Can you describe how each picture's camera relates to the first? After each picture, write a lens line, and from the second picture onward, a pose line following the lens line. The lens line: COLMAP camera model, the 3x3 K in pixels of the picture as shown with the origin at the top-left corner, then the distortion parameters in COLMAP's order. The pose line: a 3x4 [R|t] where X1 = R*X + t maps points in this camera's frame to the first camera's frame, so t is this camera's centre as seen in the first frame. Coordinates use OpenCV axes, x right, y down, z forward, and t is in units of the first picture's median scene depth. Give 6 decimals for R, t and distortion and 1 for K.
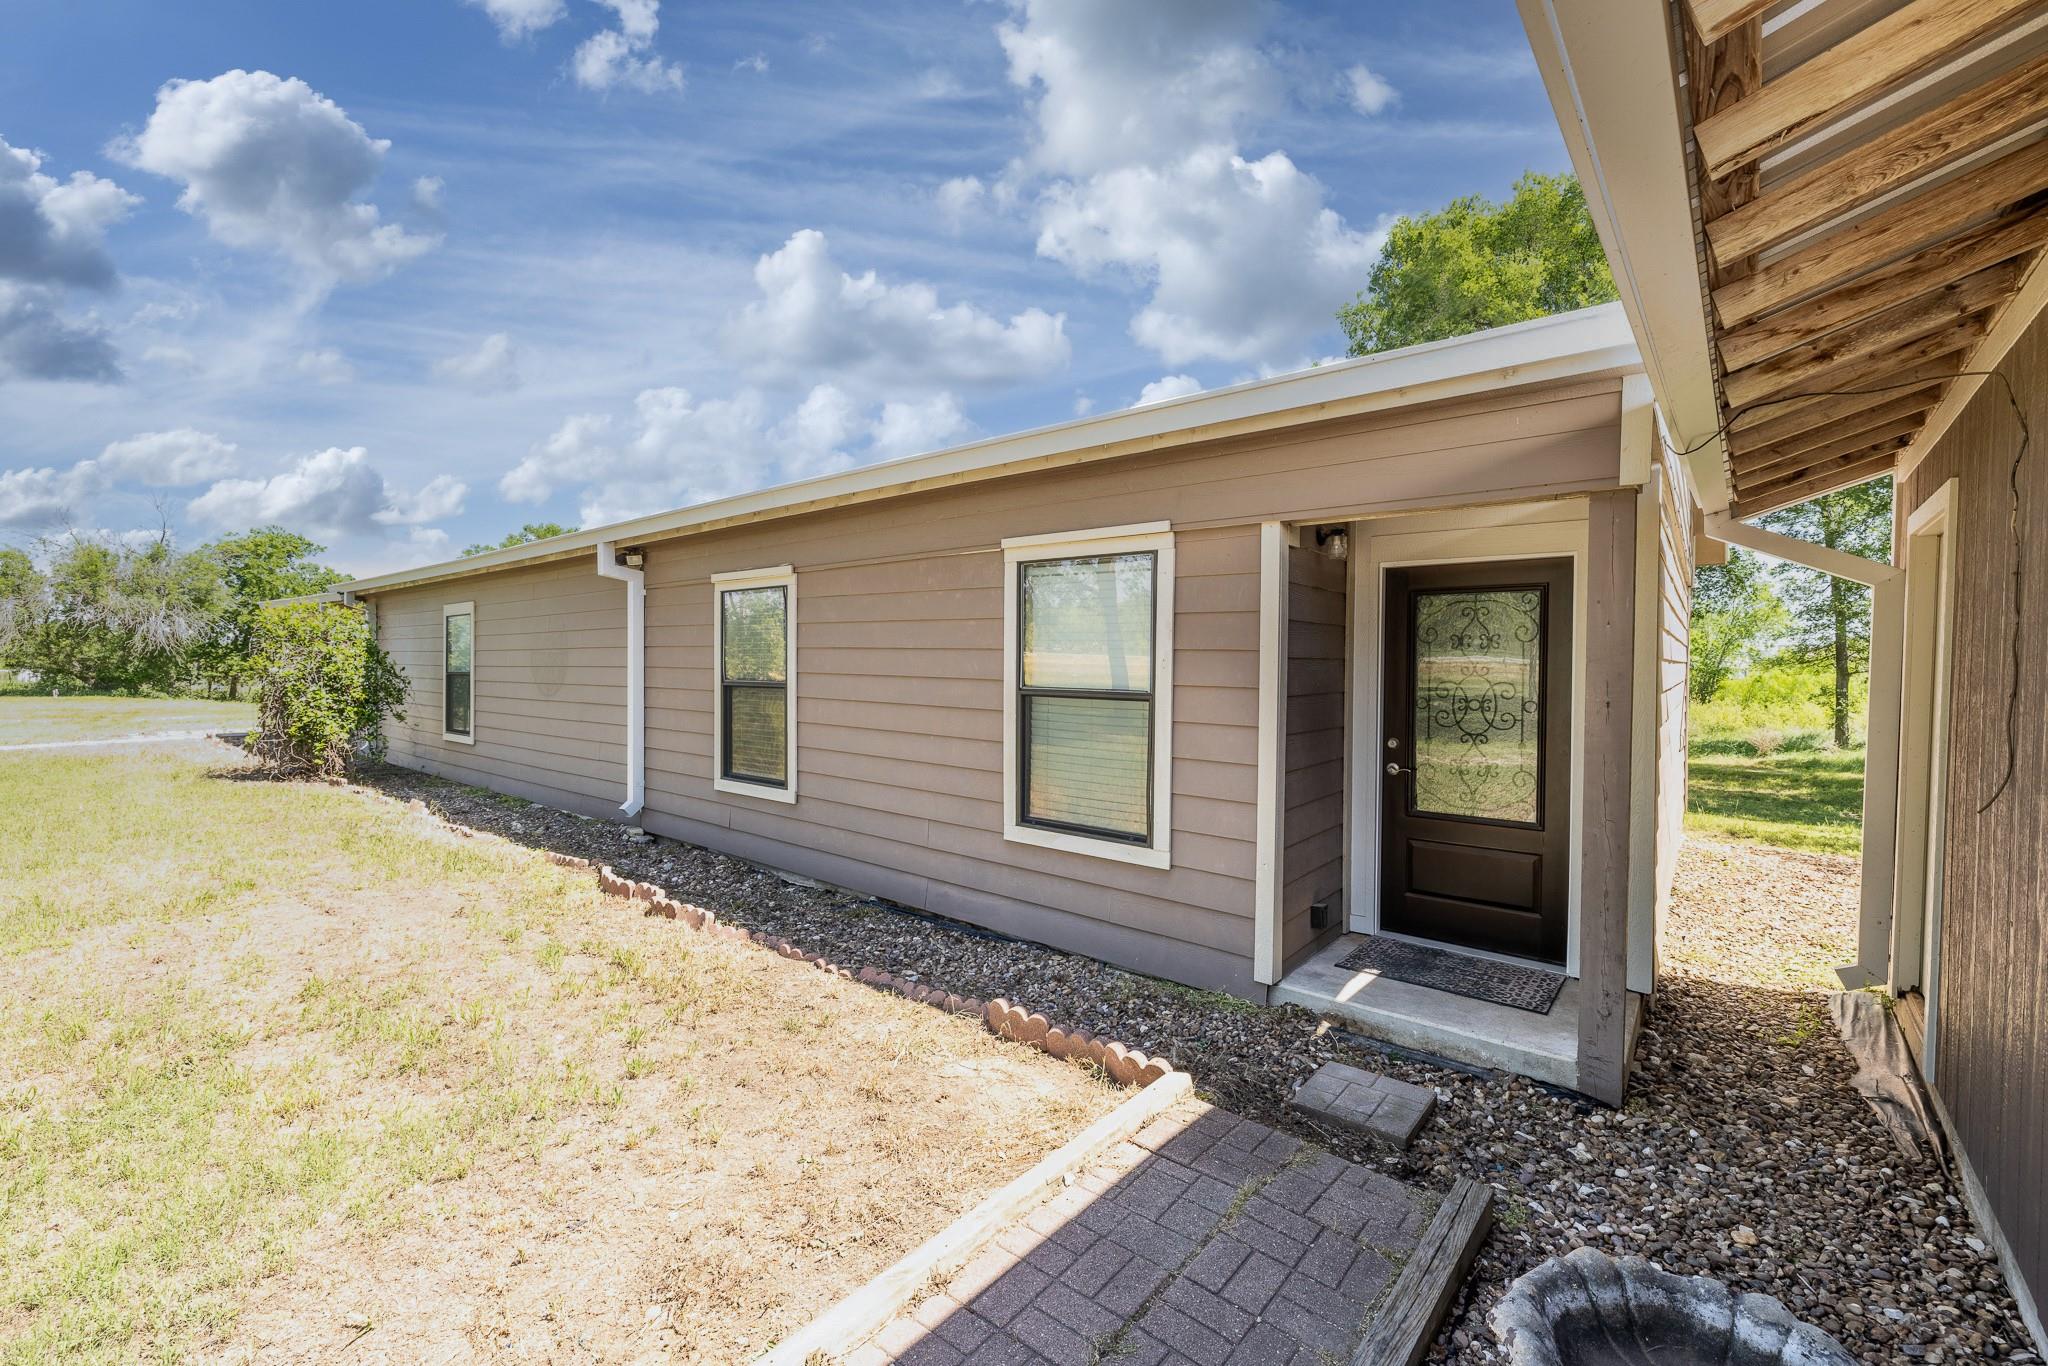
lens RADIAL K [[844.7, 0, 1027.5], [0, 844.7, 680.5], [0, 0, 1]] dist [0.002764, 0.000045]
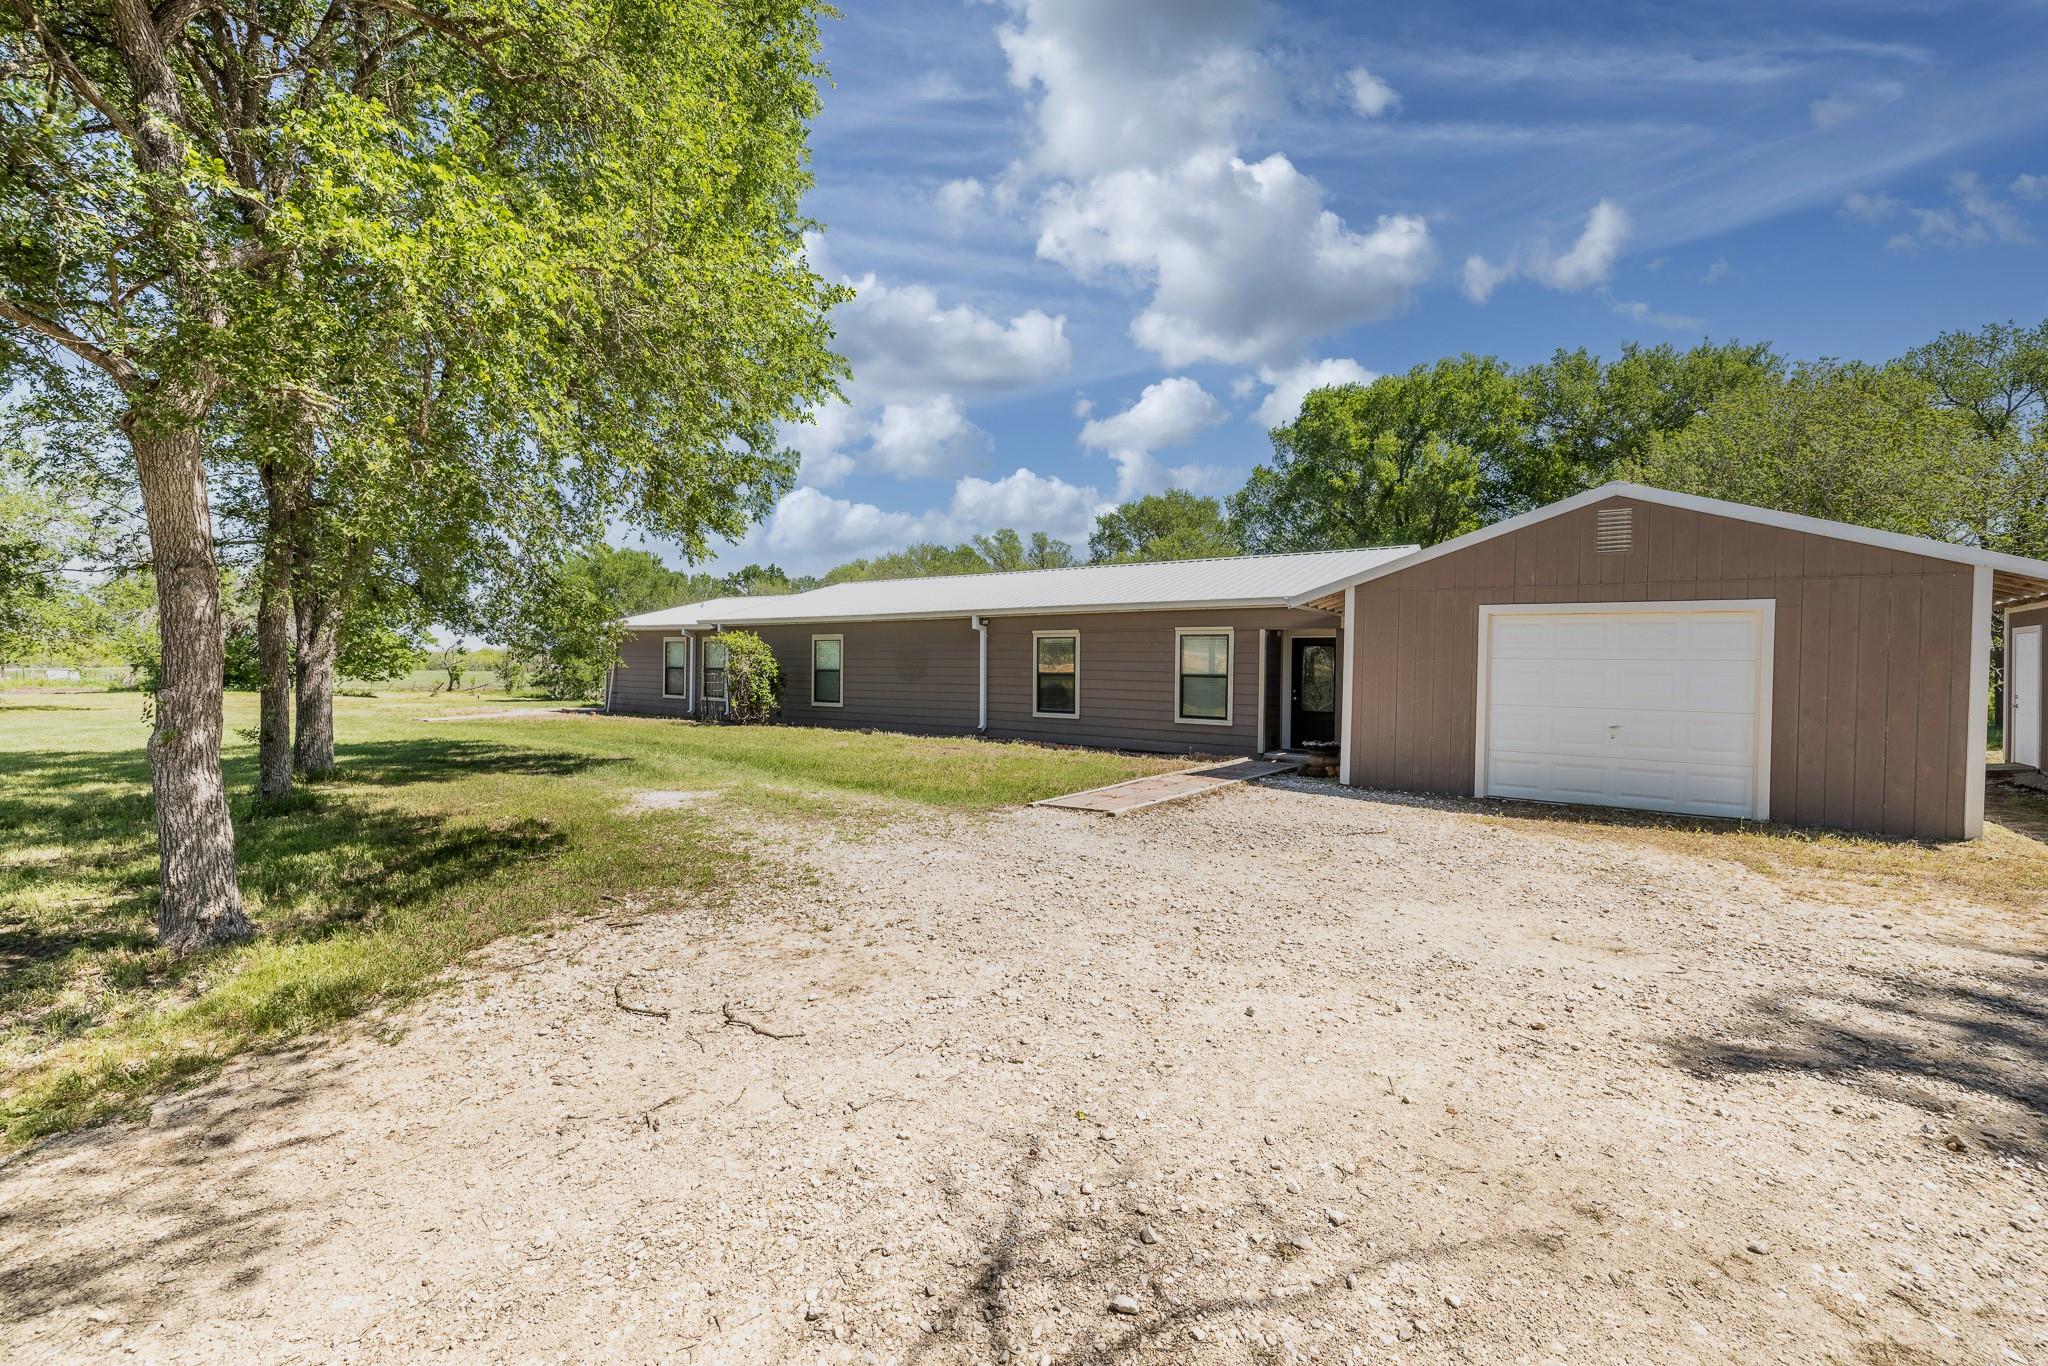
lens RADIAL K [[844.7, 0, 1015.4], [0, 844.7, 687.1], [0, 0, 1]] dist [0.002764, 0.000045]
pose [[0.997961, 0.000638, 0.063828, -0.616776], [-0.001156, 0.999967, 0.008083, 0.023559], [-0.063821, -0.008140, 0.997928, -1.578536]]
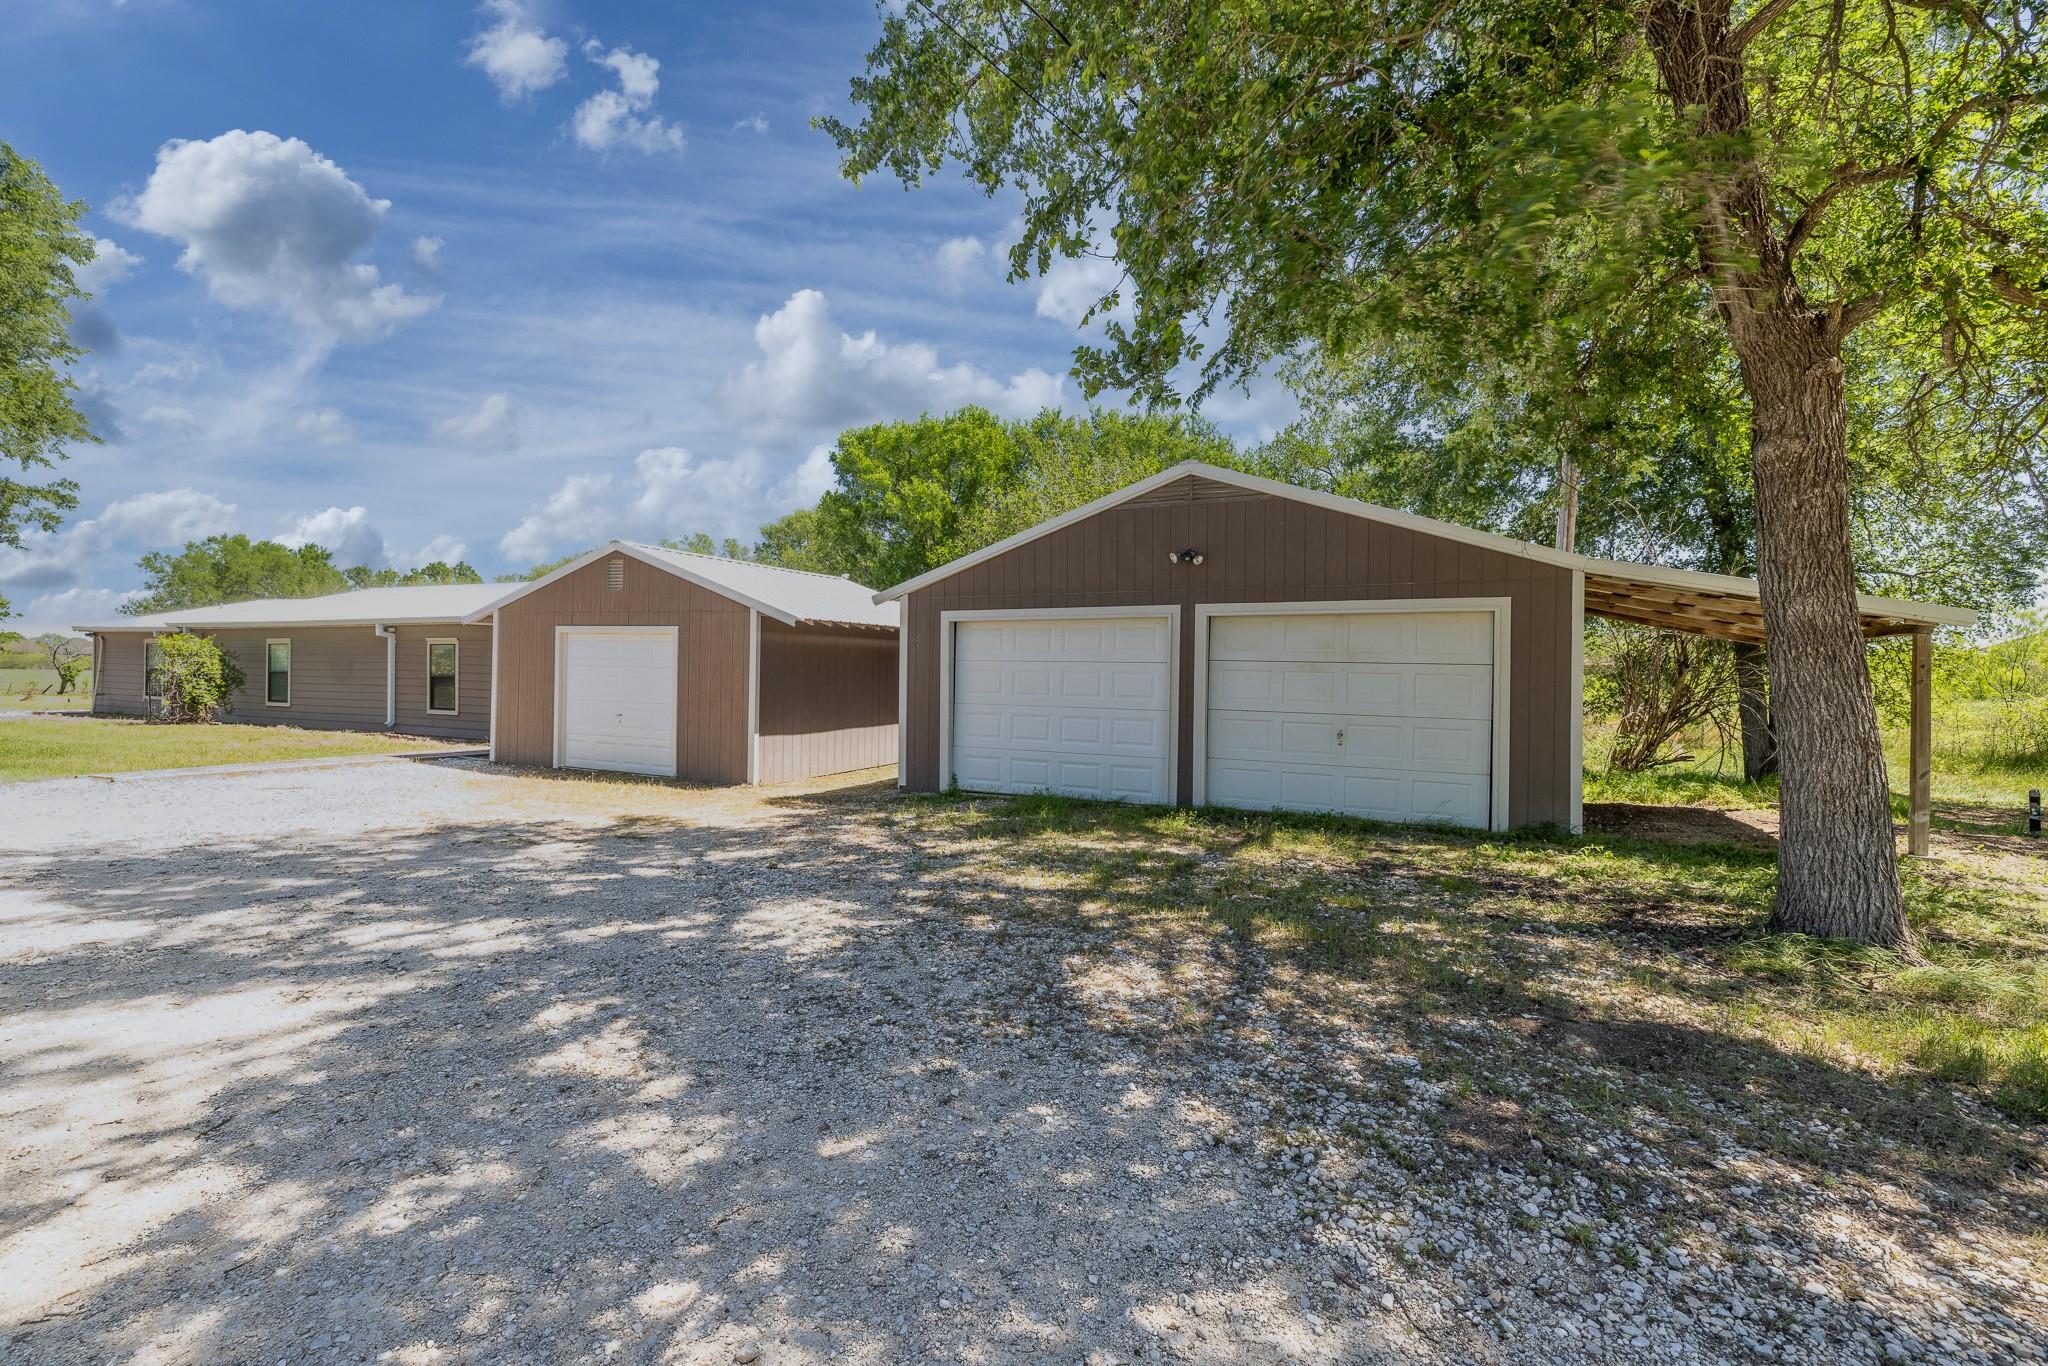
lens RADIAL K [[844.7, 0, 1021.3], [0, 844.7, 679.4], [0, 0, 1]] dist [0.002764, 0.000045]
pose [[0.963105, 0.002996, 0.269109, 0.835828], [-0.001972, 0.999990, -0.004077, 0.023362], [-0.269119, 0.003395, 0.963101, -2.410906]]
